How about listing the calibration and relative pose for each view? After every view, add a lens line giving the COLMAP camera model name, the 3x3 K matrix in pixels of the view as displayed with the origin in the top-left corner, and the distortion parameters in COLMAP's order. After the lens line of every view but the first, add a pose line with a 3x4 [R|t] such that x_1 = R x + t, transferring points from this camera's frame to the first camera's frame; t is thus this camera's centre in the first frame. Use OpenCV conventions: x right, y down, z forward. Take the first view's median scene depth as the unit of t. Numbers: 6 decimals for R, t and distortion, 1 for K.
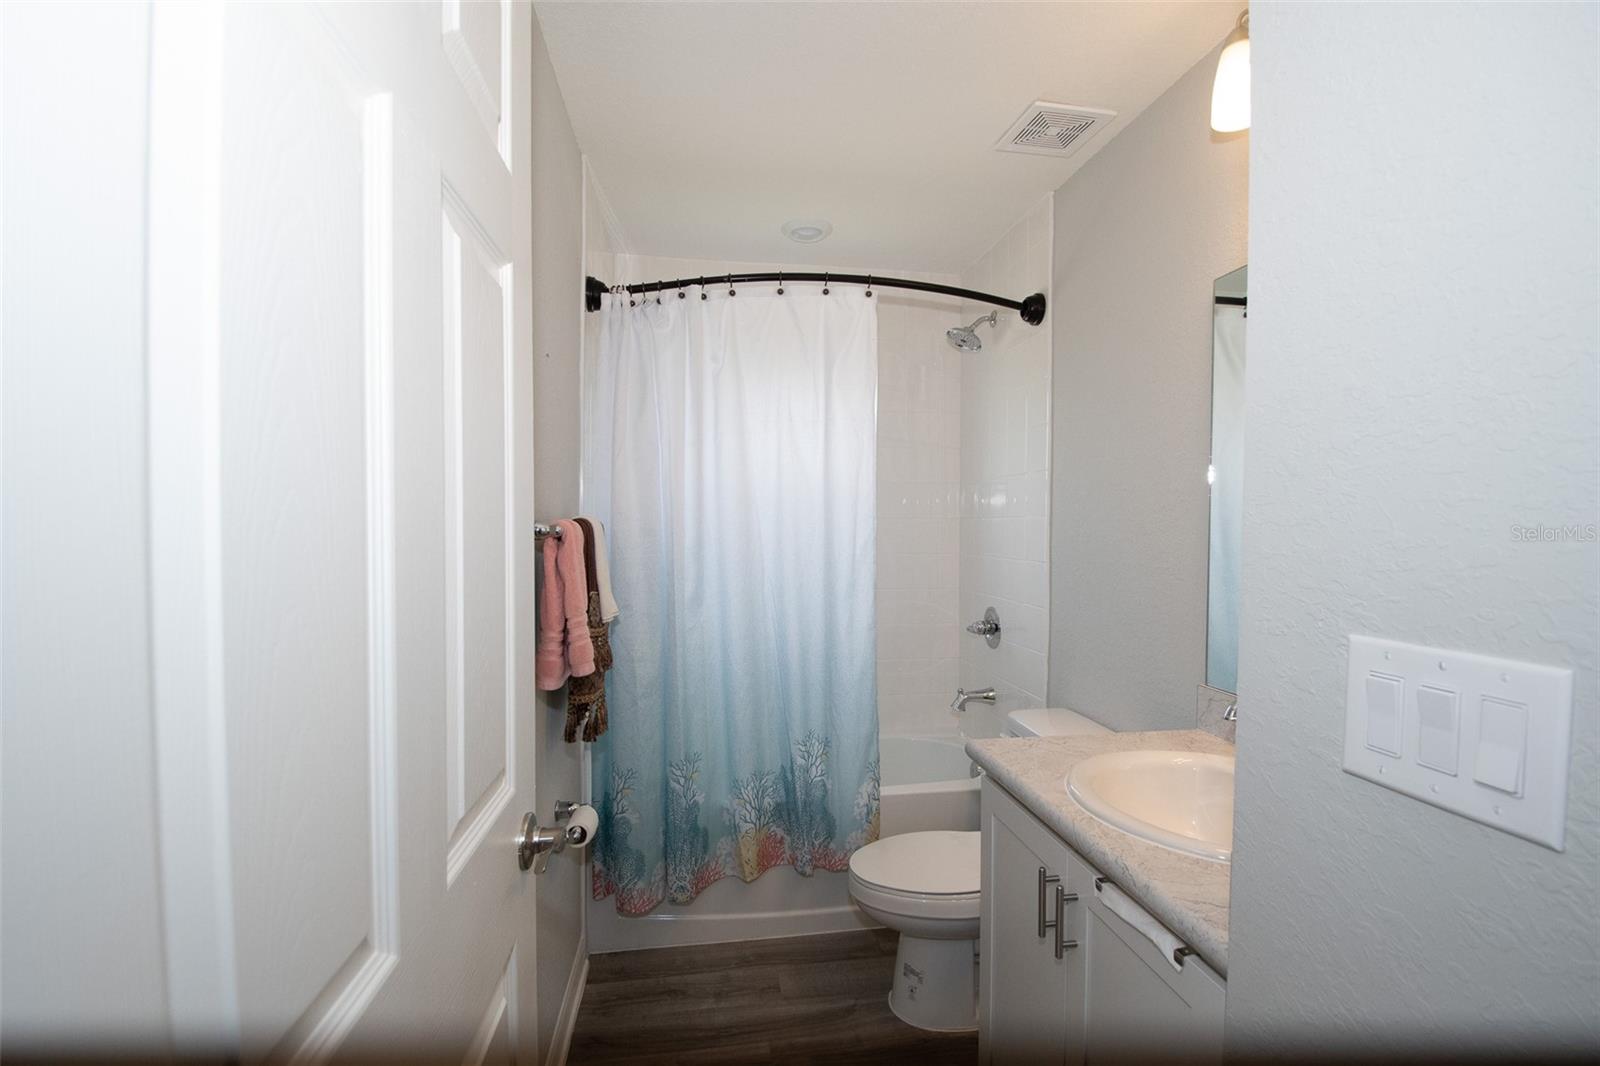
lens RADIAL K [[706.1, 0, 800.0], [0, 706.1, 533.0], [0, 0, 1]] dist [0.000992, 0.000051]
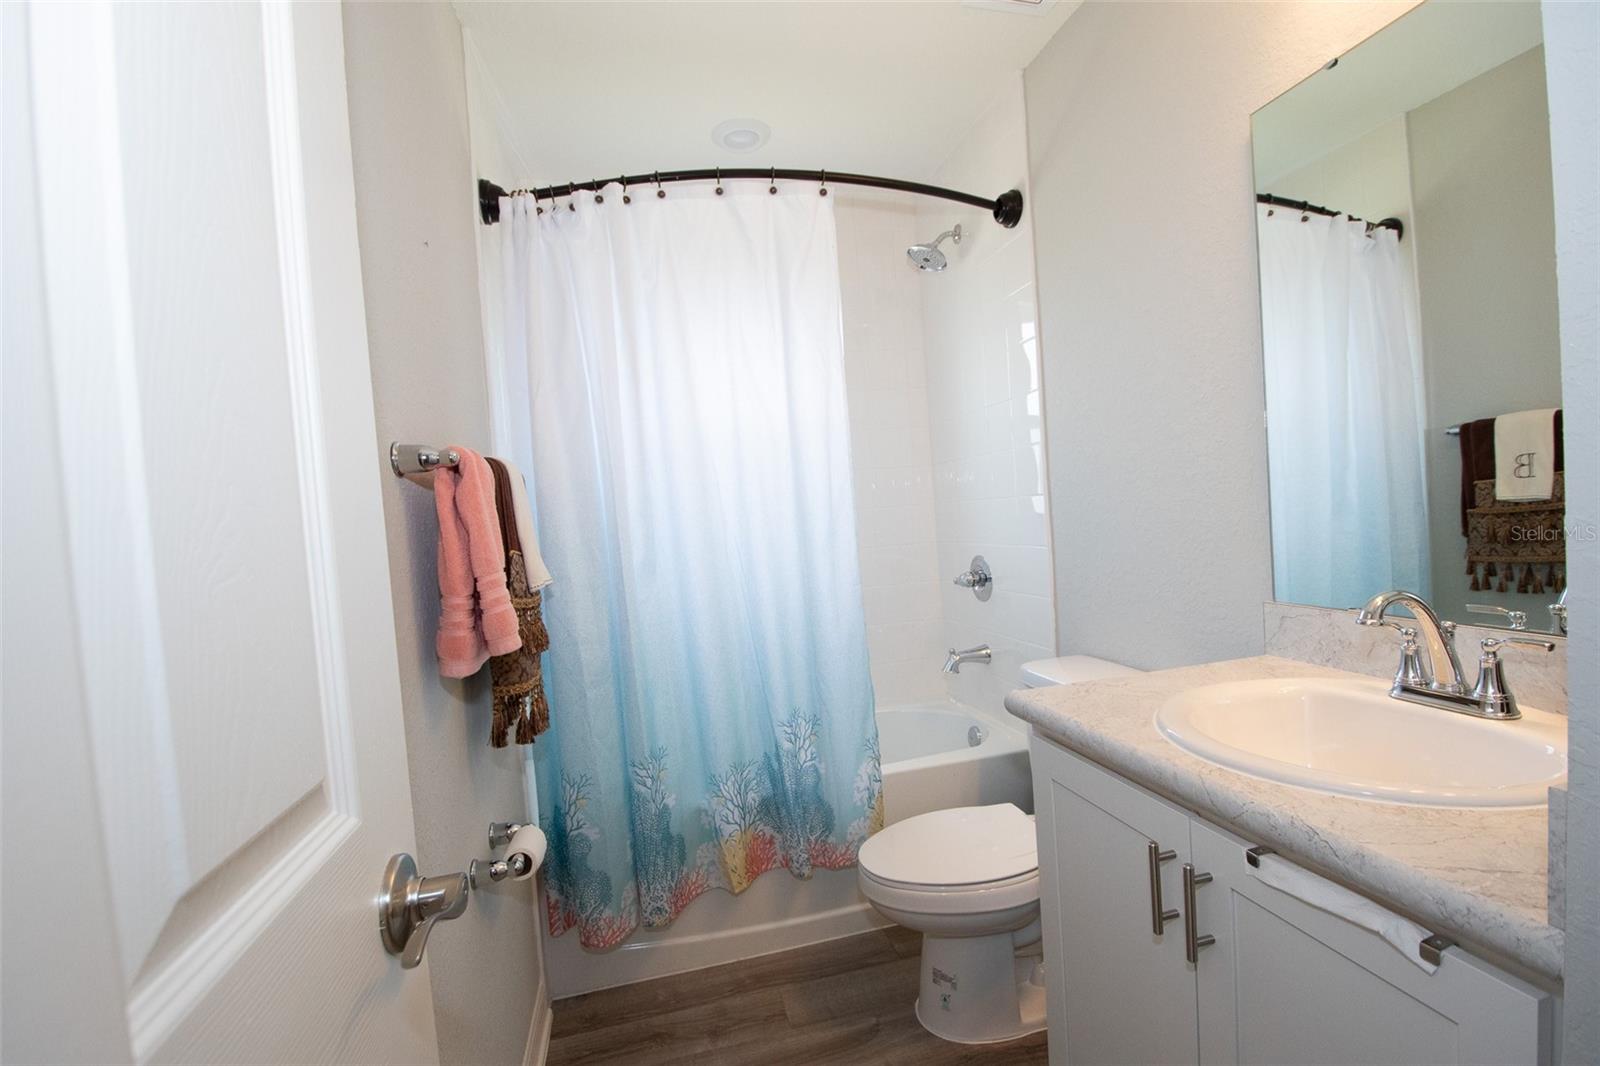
lens RADIAL K [[714.8, 0, 800.0], [0, 714.8, 533.0], [0, 0, 1]] dist [0.000524, -0.009531]
pose [[0.993849, -0.078374, 0.078238, -0.031805], [0.077219, 0.996857, 0.017687, 0.056399], [-0.079378, -0.011537, 0.996778, 0.149731]]
